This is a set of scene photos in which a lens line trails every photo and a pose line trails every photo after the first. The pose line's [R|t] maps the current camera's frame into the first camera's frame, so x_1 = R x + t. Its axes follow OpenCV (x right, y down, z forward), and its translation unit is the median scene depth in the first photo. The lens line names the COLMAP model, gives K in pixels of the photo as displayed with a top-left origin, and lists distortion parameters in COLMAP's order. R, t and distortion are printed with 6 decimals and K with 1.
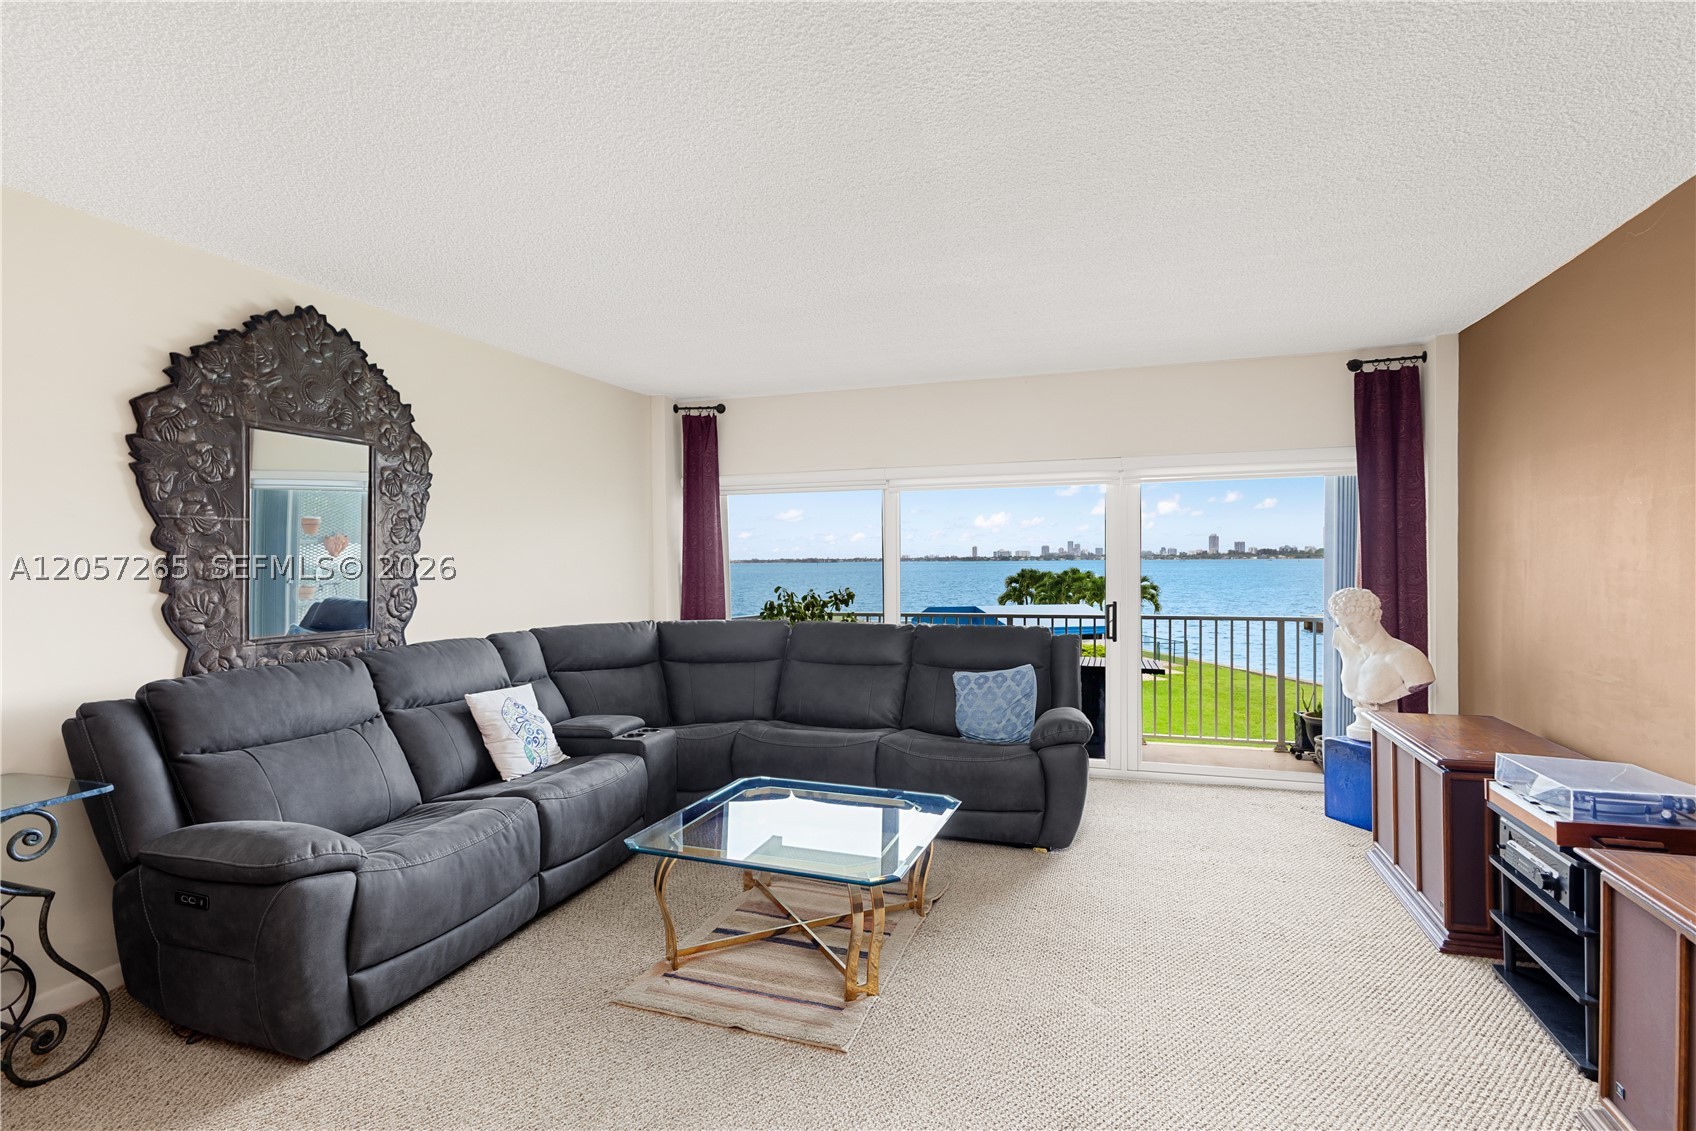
lens RADIAL K [[802.0, 0, 815.7], [0, 802.0, 567.9], [0, 0, 1]] dist [0.000765, 0.000105]
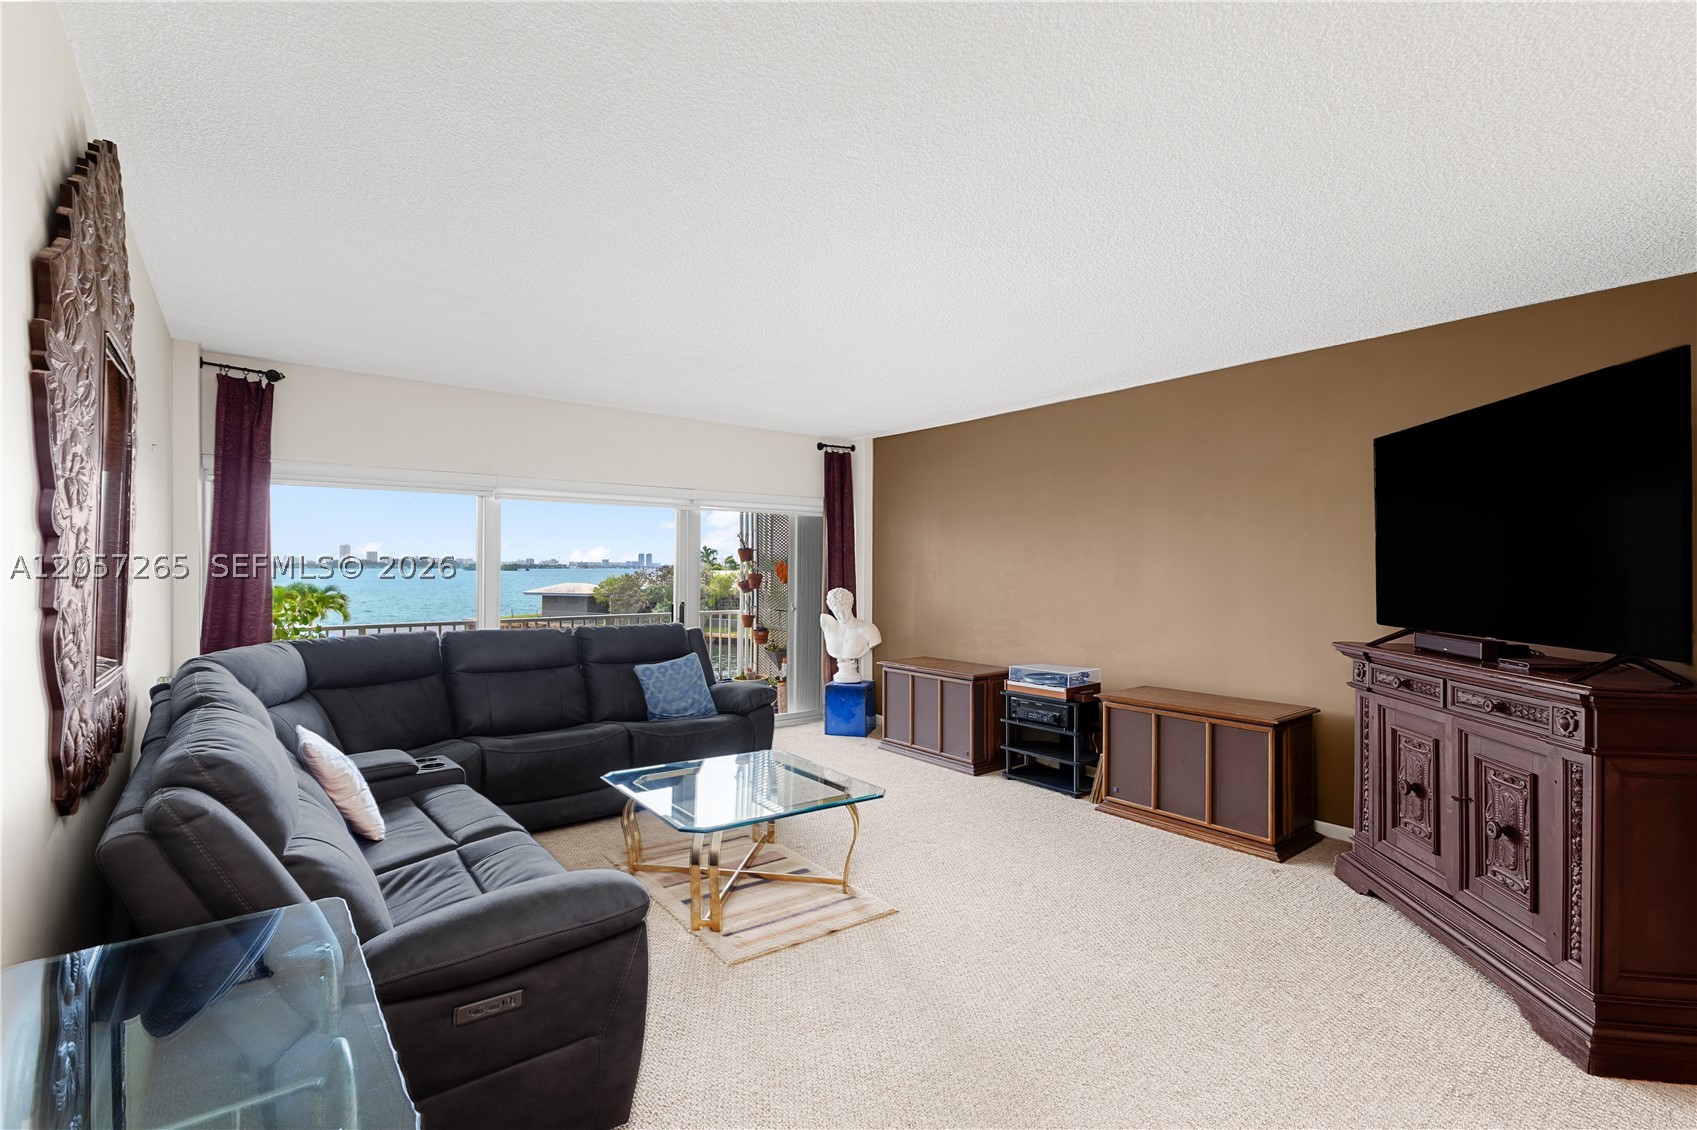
lens RADIAL K [[731.4, 0, 848.5], [0, 731.4, 565.0], [0, 0, 1]] dist [0.001576, 0.000017]
pose [[0.580439, 0.014315, 0.814178, -0.516424], [-0.001345, 0.999861, -0.016621, 0.003209], [-0.814303, 0.008552, 0.580378, 0.145819]]
